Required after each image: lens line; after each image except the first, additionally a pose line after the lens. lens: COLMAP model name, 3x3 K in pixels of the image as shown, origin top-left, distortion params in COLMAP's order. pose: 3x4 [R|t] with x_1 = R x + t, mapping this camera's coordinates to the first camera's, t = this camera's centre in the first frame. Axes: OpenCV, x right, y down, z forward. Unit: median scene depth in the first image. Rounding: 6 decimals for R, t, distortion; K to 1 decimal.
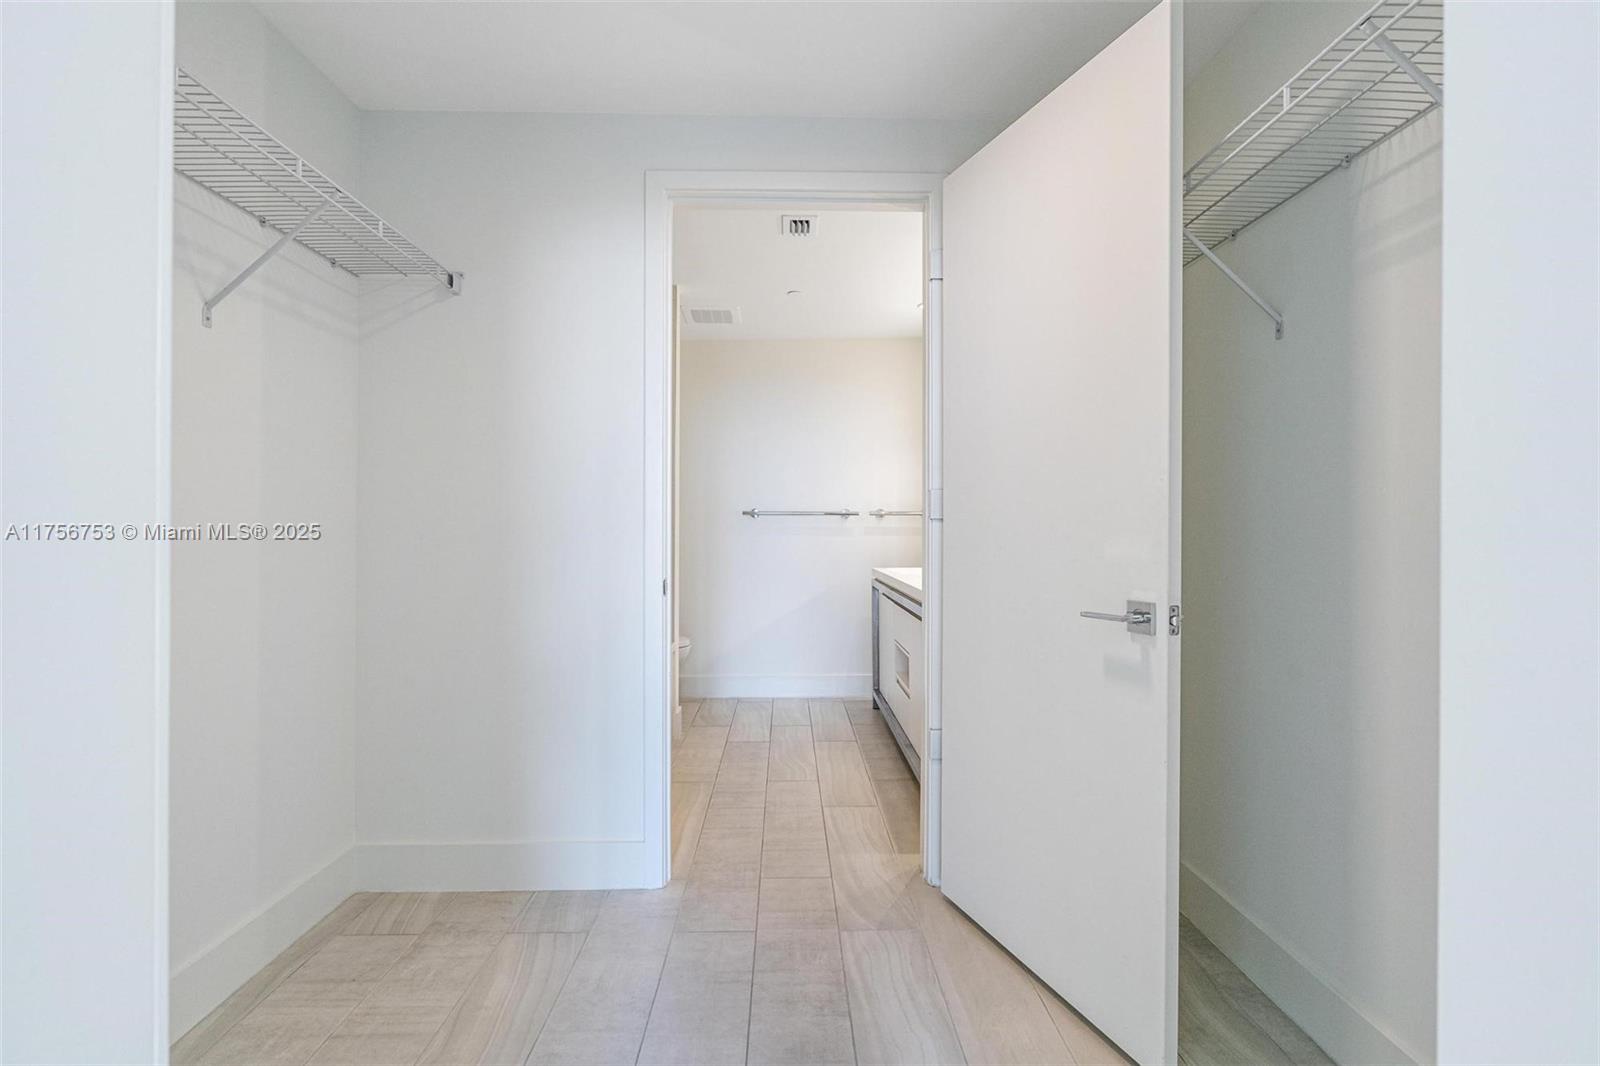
lens RADIAL K [[731.8, 0, 802.5], [0, 731.8, 529.8], [0, 0, 1]] dist [0.000087, 0.000002]
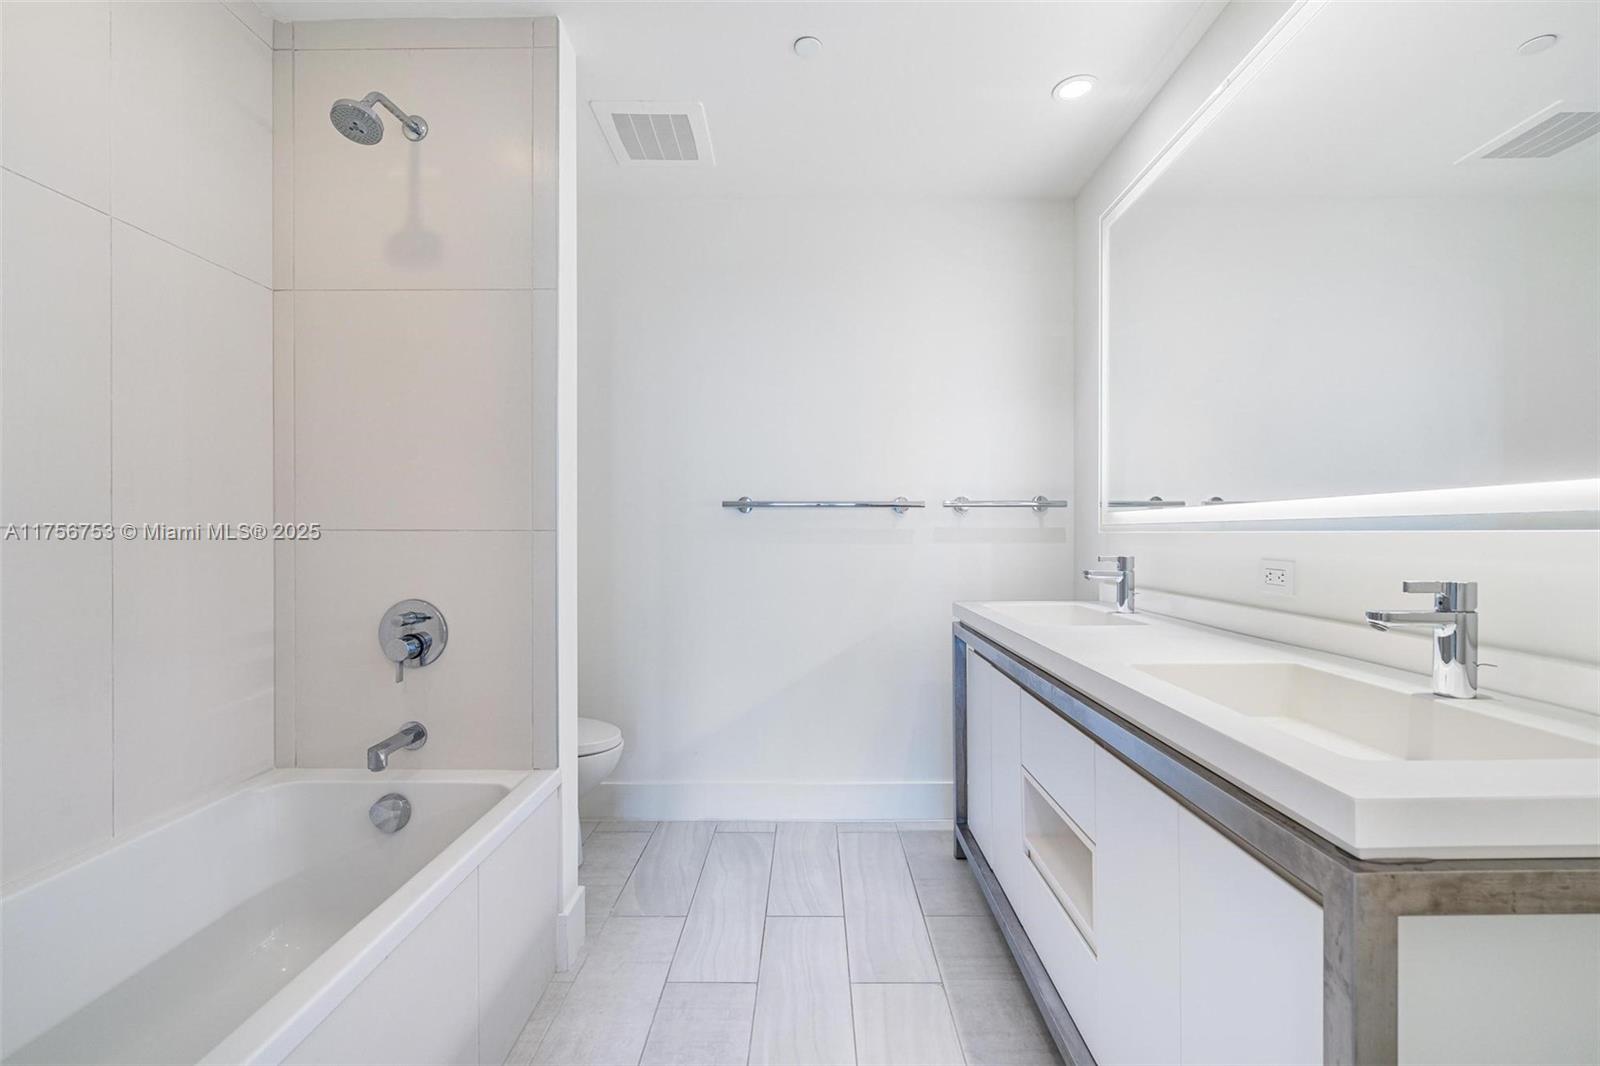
lens RADIAL K [[731.8, 0, 802.5], [0, 731.8, 529.8], [0, 0, 1]] dist [0.000087, 0.000002]
pose [[0.999417, -0.002181, -0.034069, 0.001011], [0.001985, 0.999981, -0.005773, 0.000858], [0.034081, 0.005702, 0.999403, 0.442875]]
